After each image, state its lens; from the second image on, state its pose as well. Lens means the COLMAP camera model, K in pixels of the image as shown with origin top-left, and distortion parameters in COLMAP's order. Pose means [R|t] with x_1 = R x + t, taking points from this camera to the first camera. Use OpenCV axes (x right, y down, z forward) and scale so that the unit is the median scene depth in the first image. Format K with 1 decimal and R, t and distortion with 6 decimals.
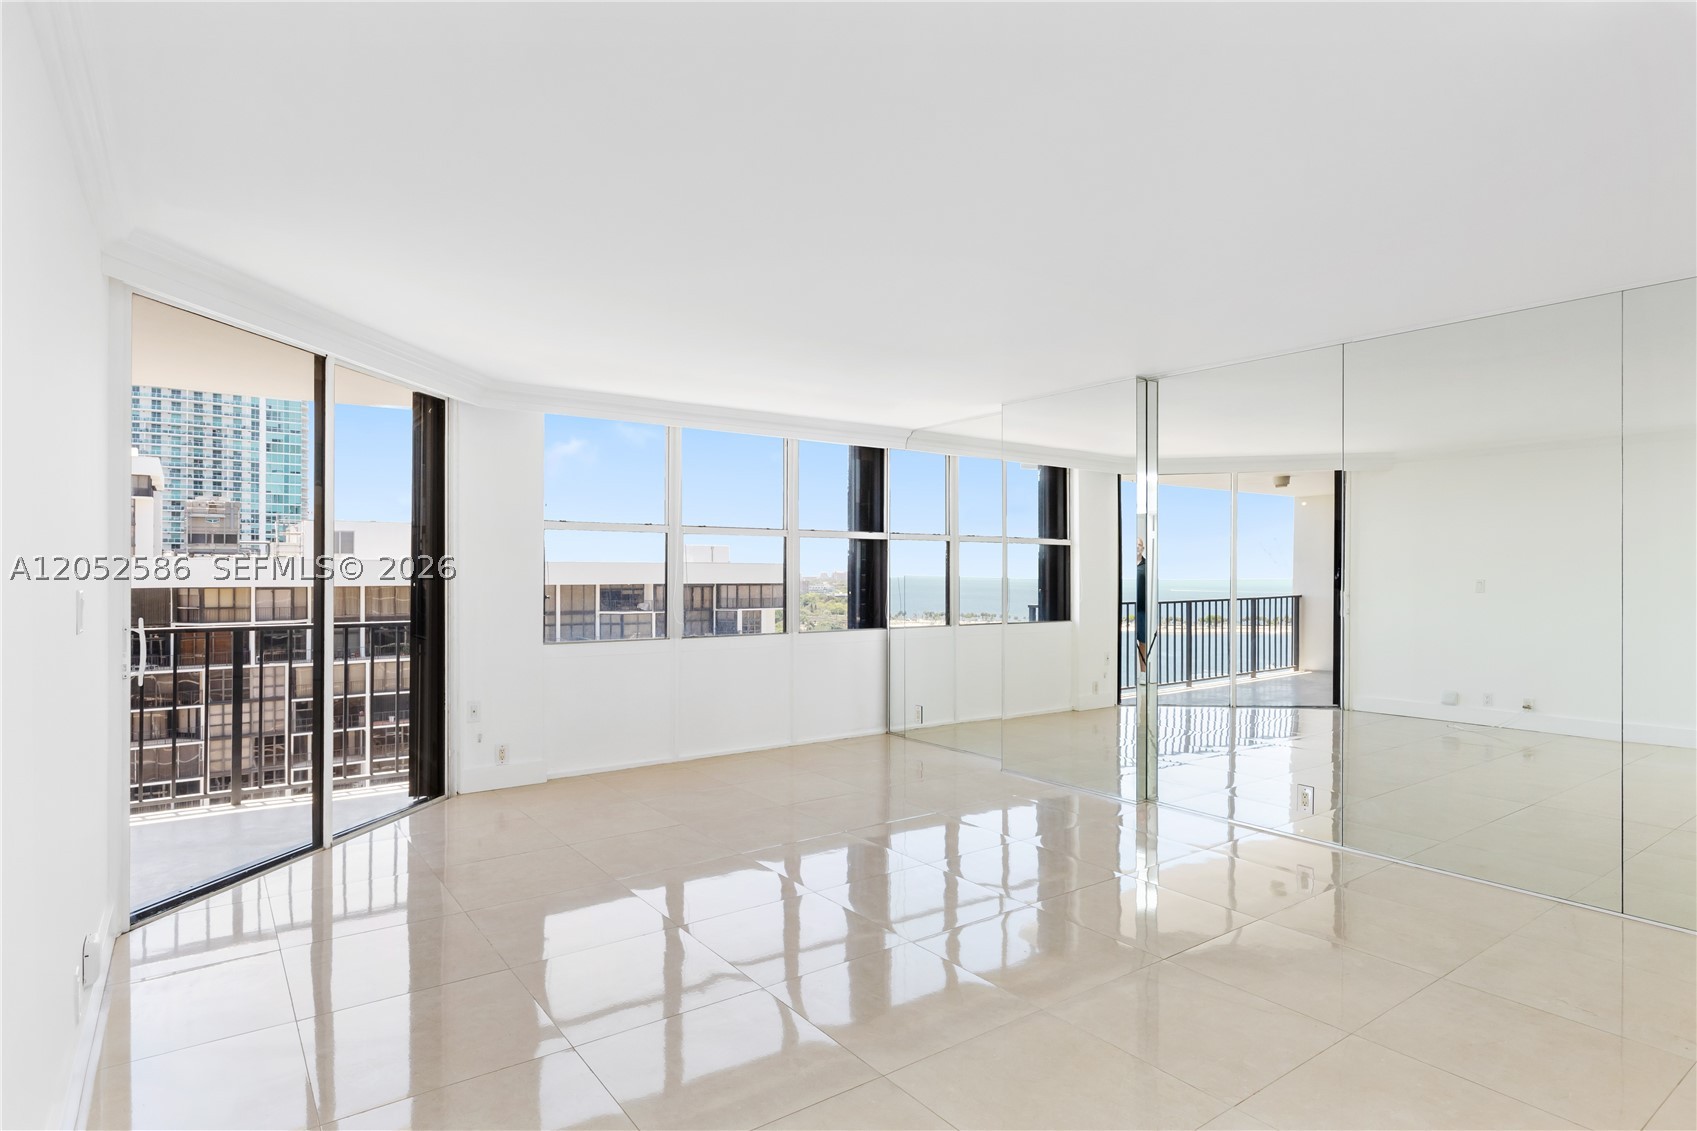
lens RADIAL K [[917.7, 0, 849.7], [0, 917.7, 573.2], [0, 0, 1]] dist [-0.004861, -0.000834]
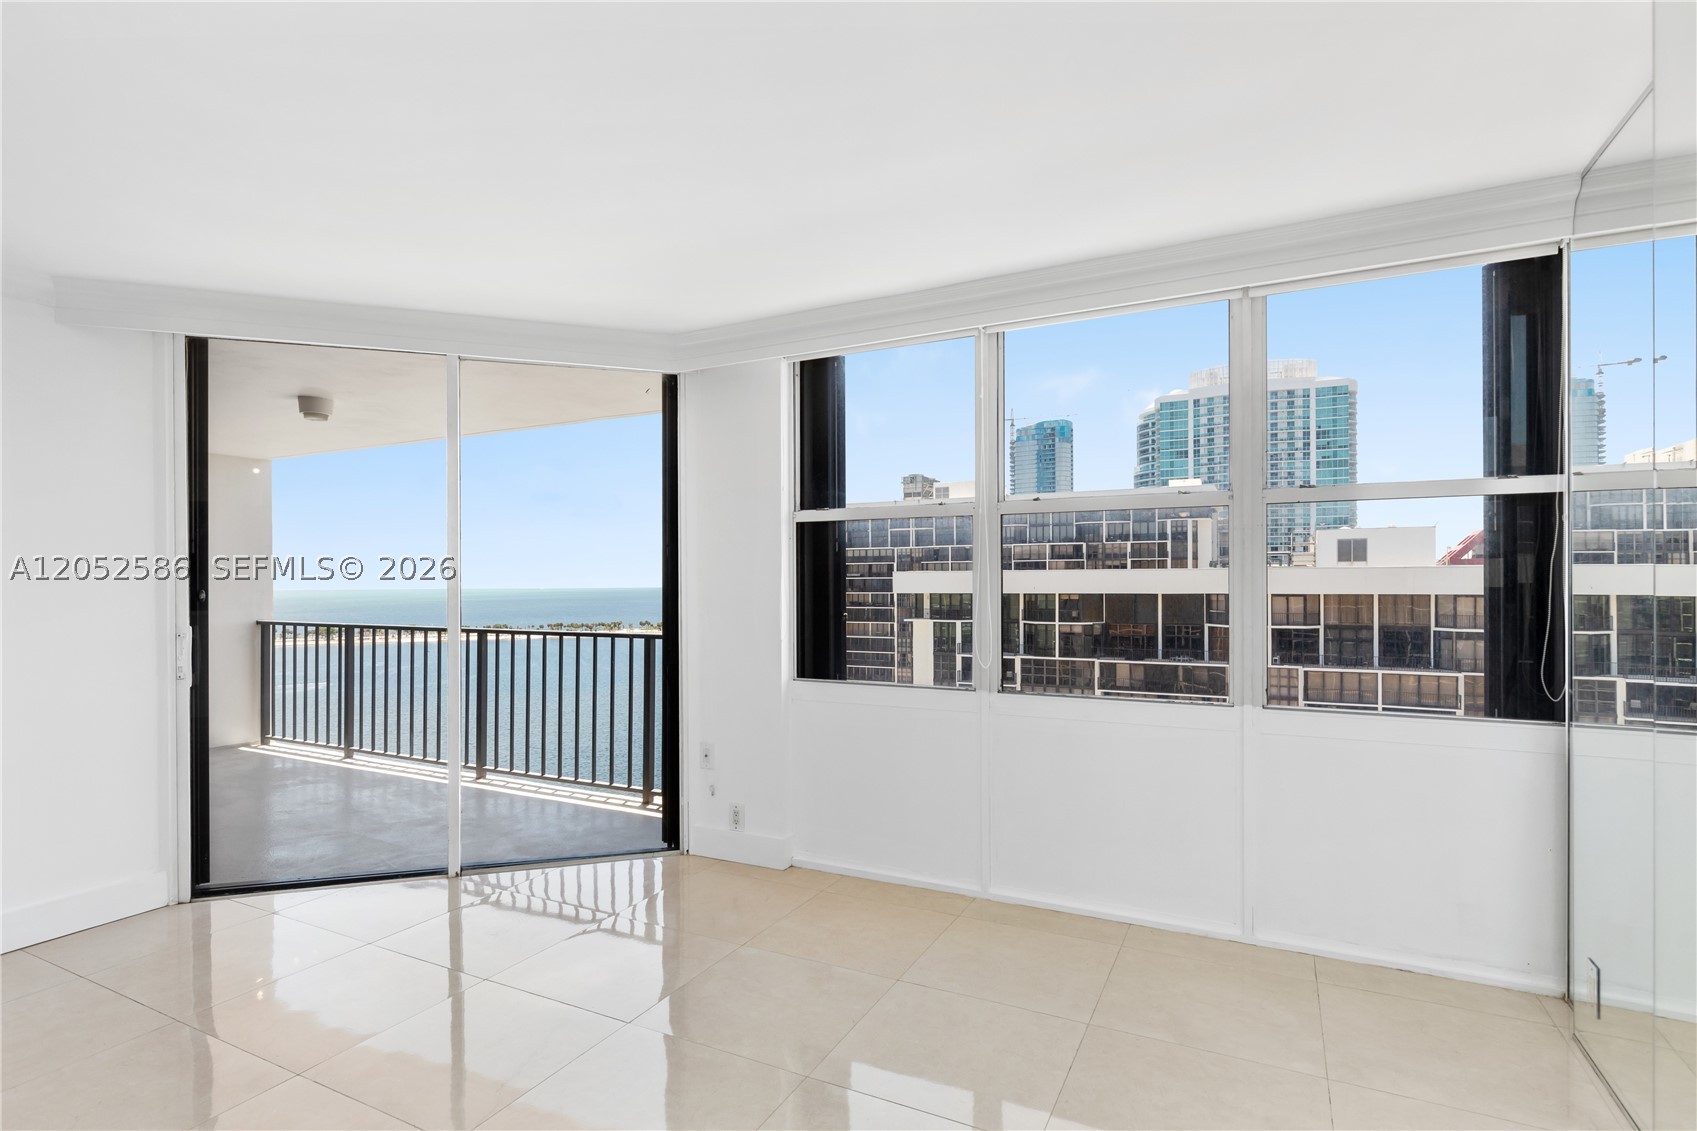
lens RADIAL K [[852.5, 0, 805.4], [0, 852.5, 589.2], [0, 0, 1]] dist [-0.006856, -0.001232]
pose [[0.434090, 0.006543, -0.900846, 0.105781], [0.002049, 0.999964, 0.008250, 0.000307], [0.900867, -0.005427, 0.434060, 0.273558]]
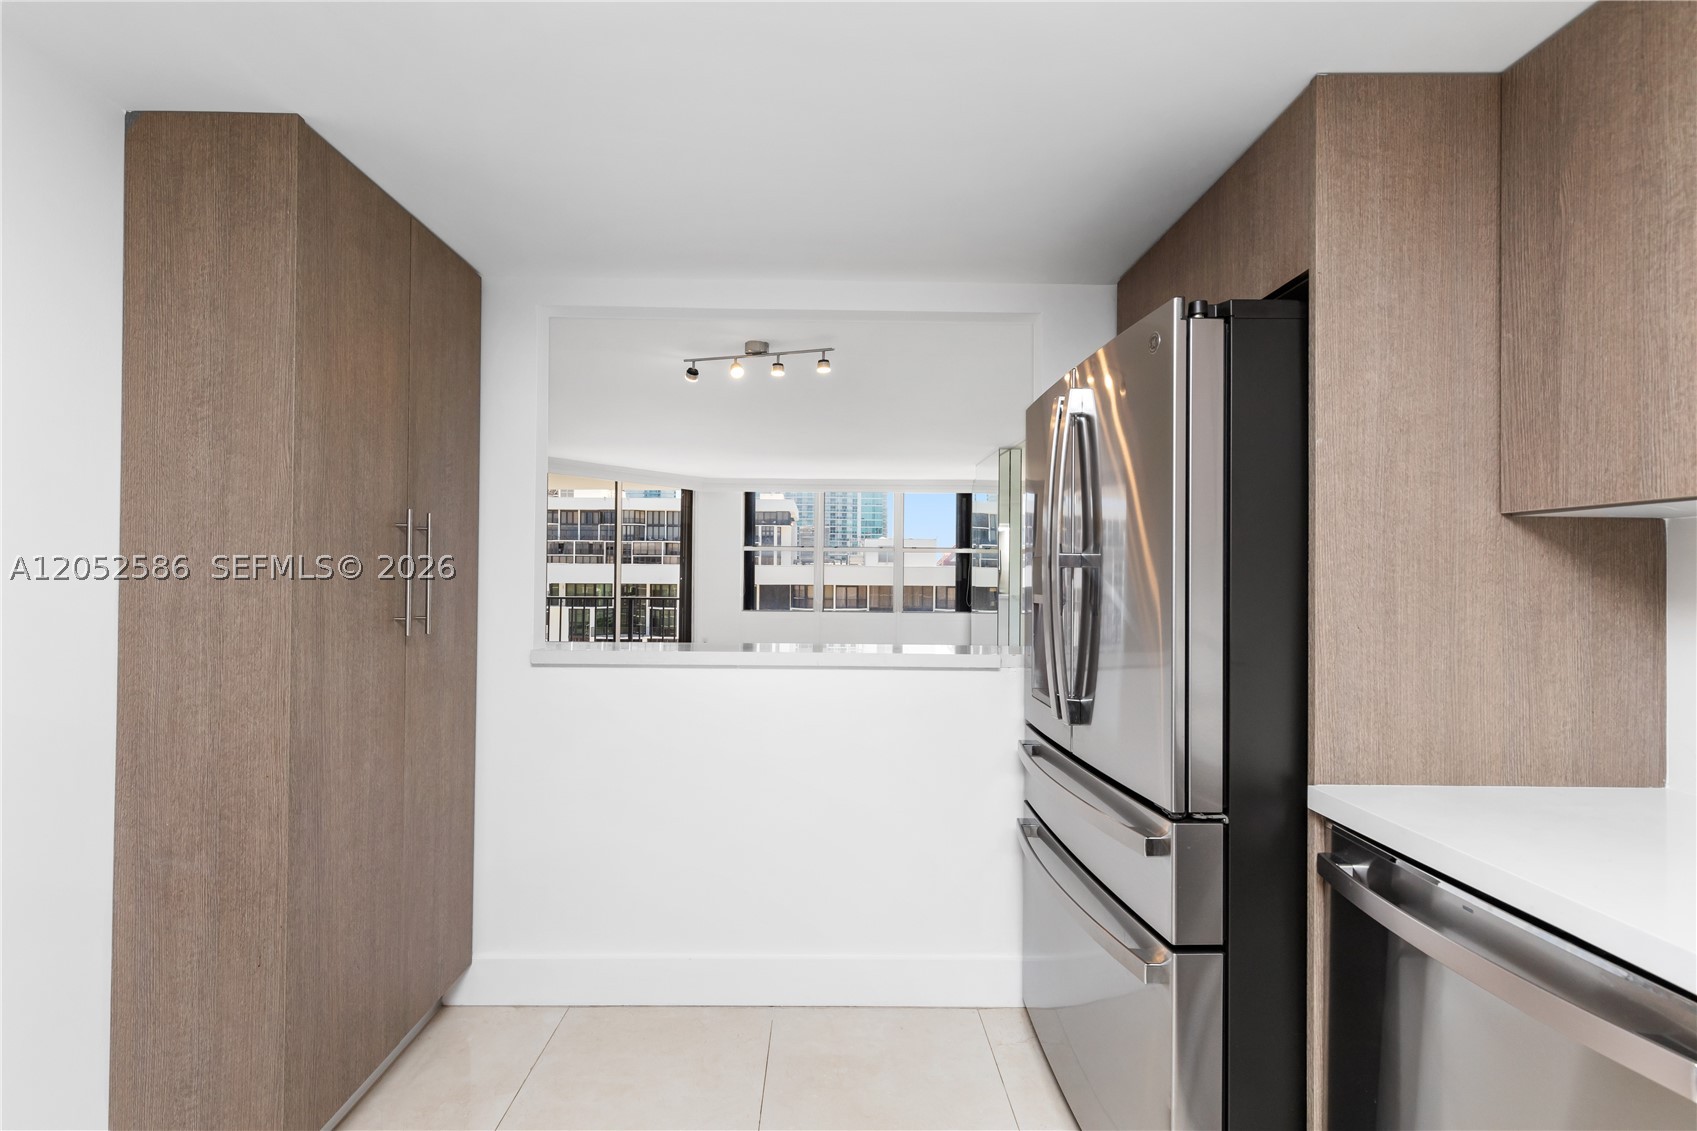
lens RADIAL K [[775.6, 0, 824.5], [0, 775.6, 566.8], [0, 0, 1]] dist [0.006677, -0.002438]
pose [[0.811074, 0.000421, -0.584944, 0.281057], [-0.008889, 0.999893, -0.011606, 0.000436], [0.584876, 0.014613, 0.810991, -0.076940]]
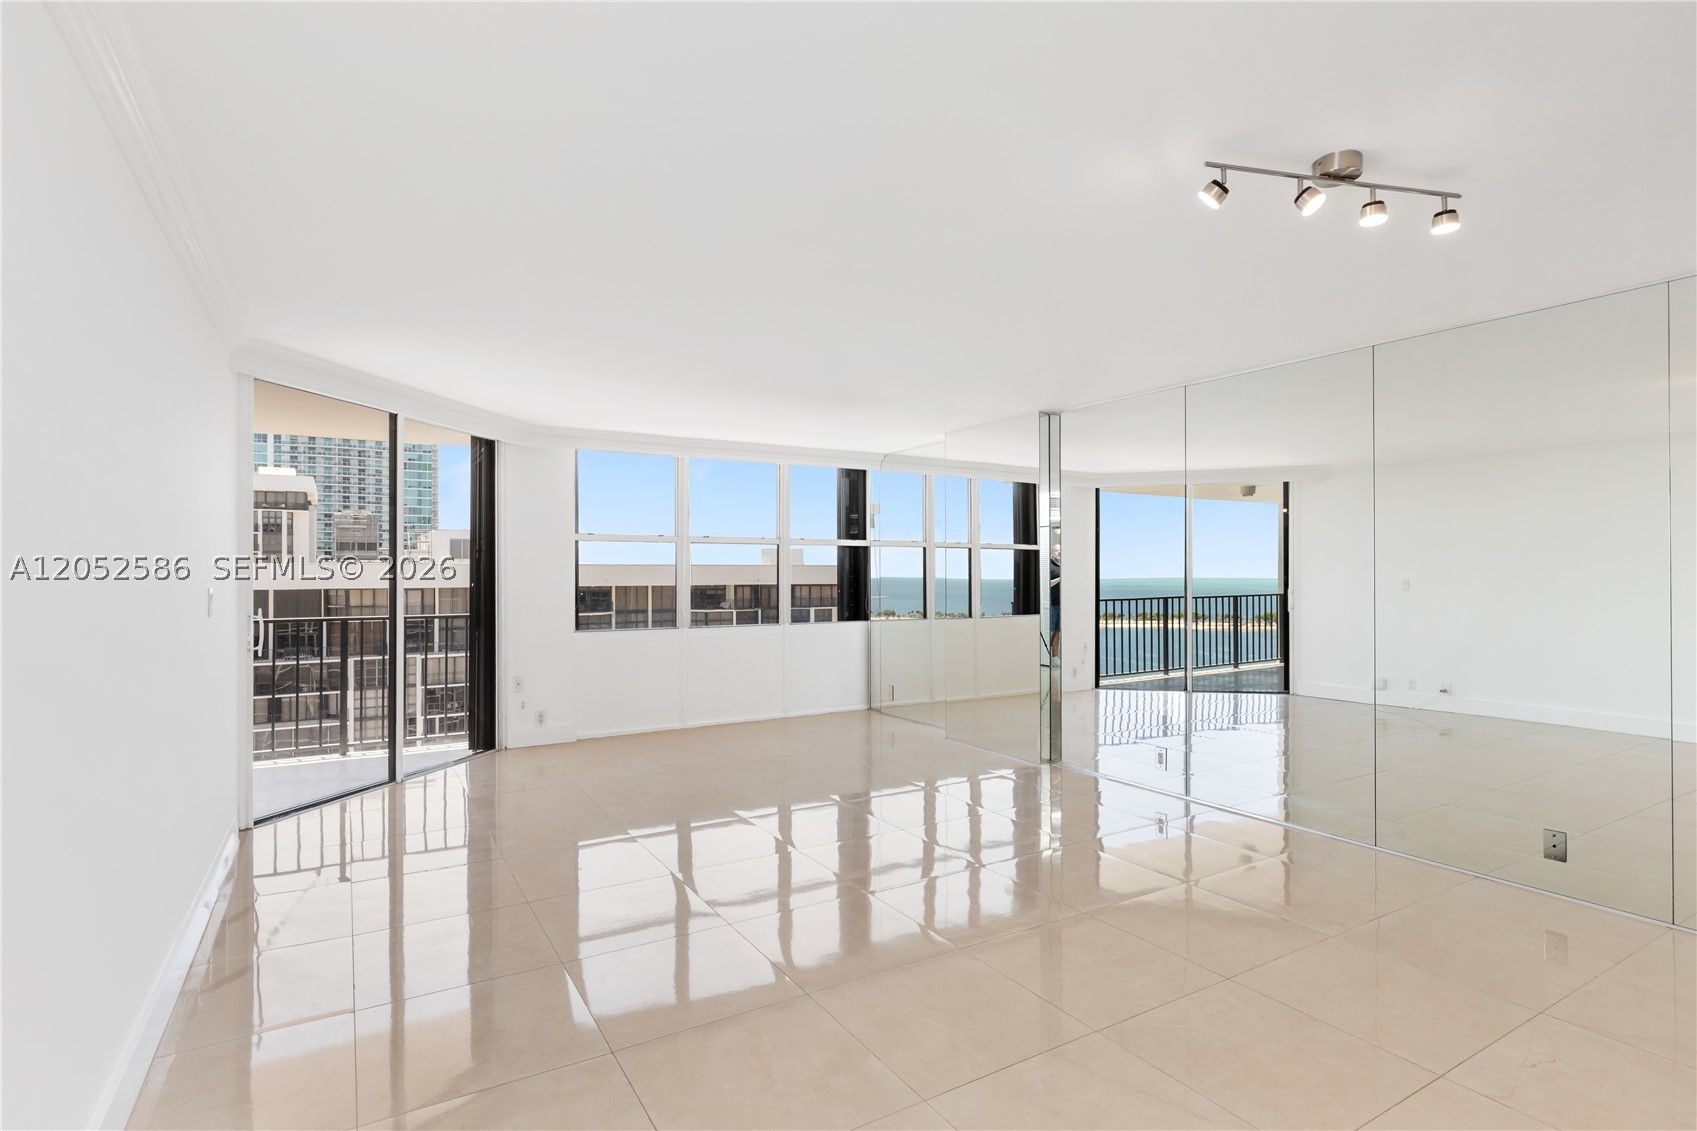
lens RADIAL K [[852.5, 0, 843.6], [0, 852.5, 572.5], [0, 0, 1]] dist [-0.006856, -0.001232]
pose [[0.995914, -0.003821, -0.090226, 0.052808], [0.003608, 0.999990, -0.002522, 0.000045], [0.090235, 0.002186, 0.995918, -0.049277]]
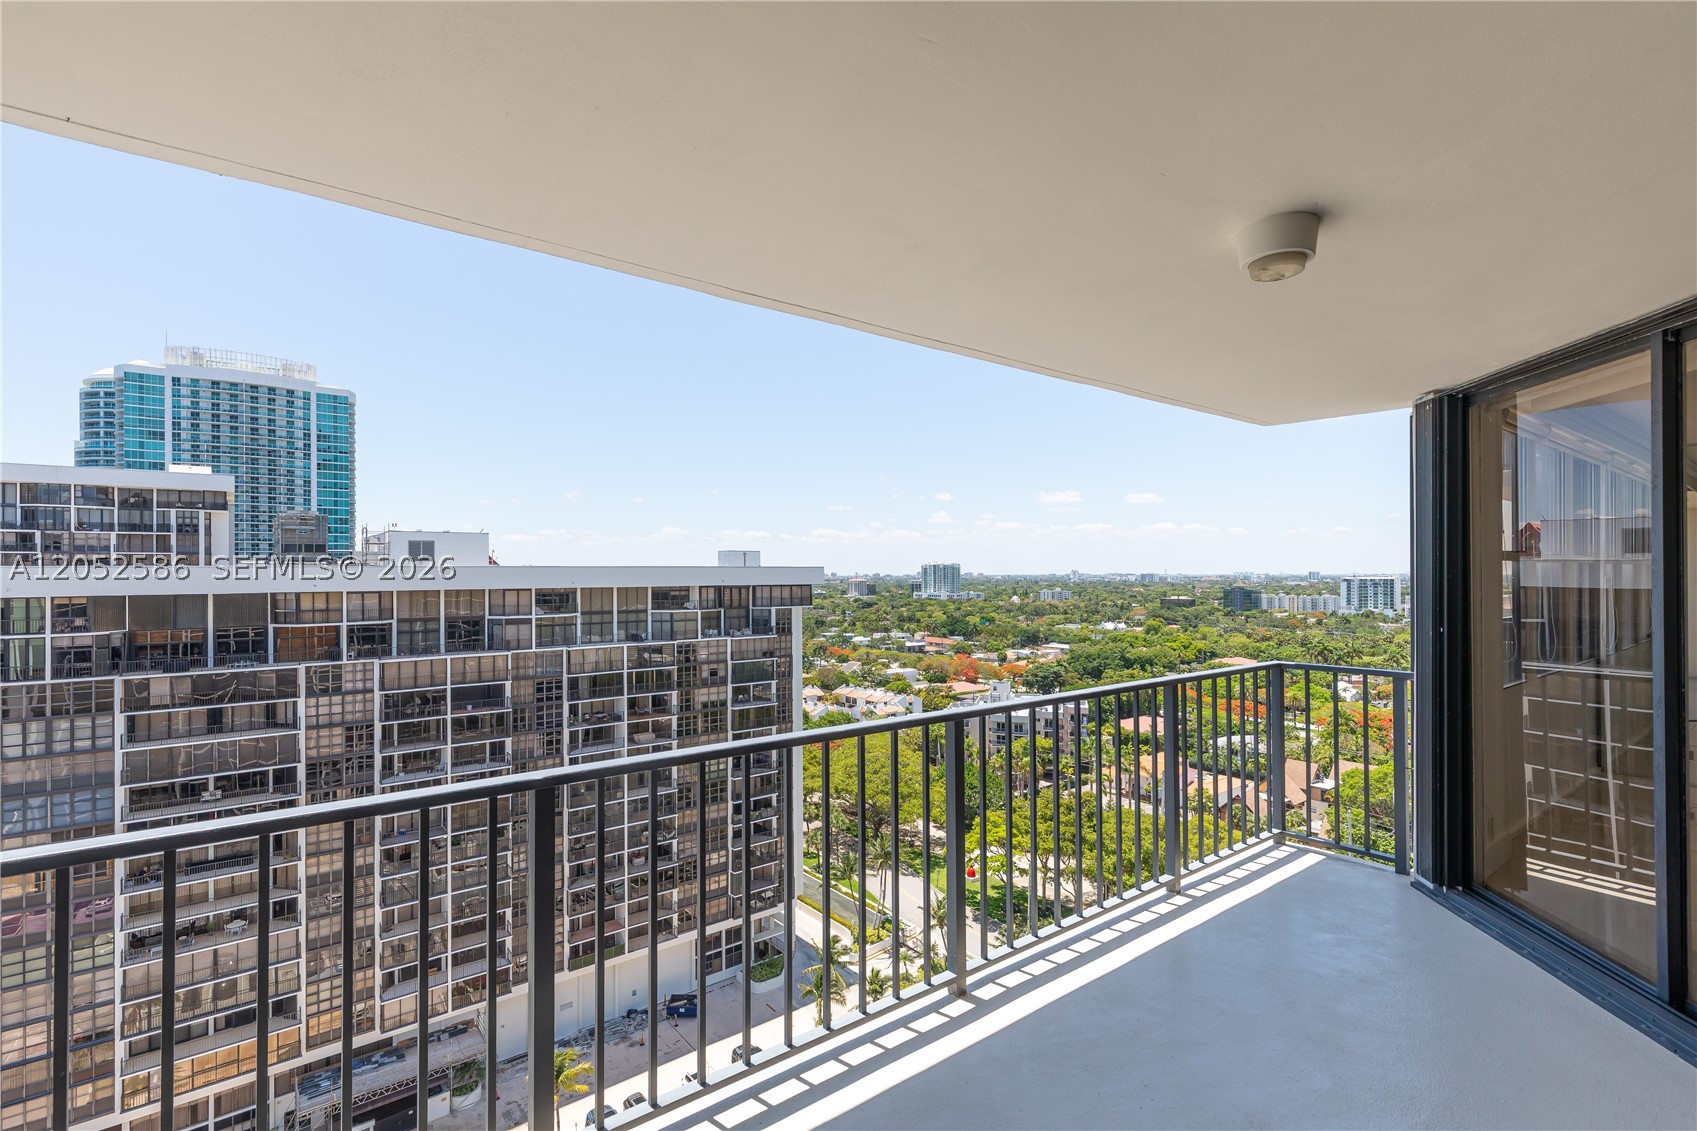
lens RADIAL K [[775.6, 0, 850.1], [0, 775.6, 567.9], [0, 0, 1]] dist [0.006677, -0.002438]
pose [[0.998827, -0.007051, 0.047903, -0.376099], [0.007348, 0.999955, -0.006028, -0.015662], [-0.047859, 0.006373, 0.998834, 0.109356]]
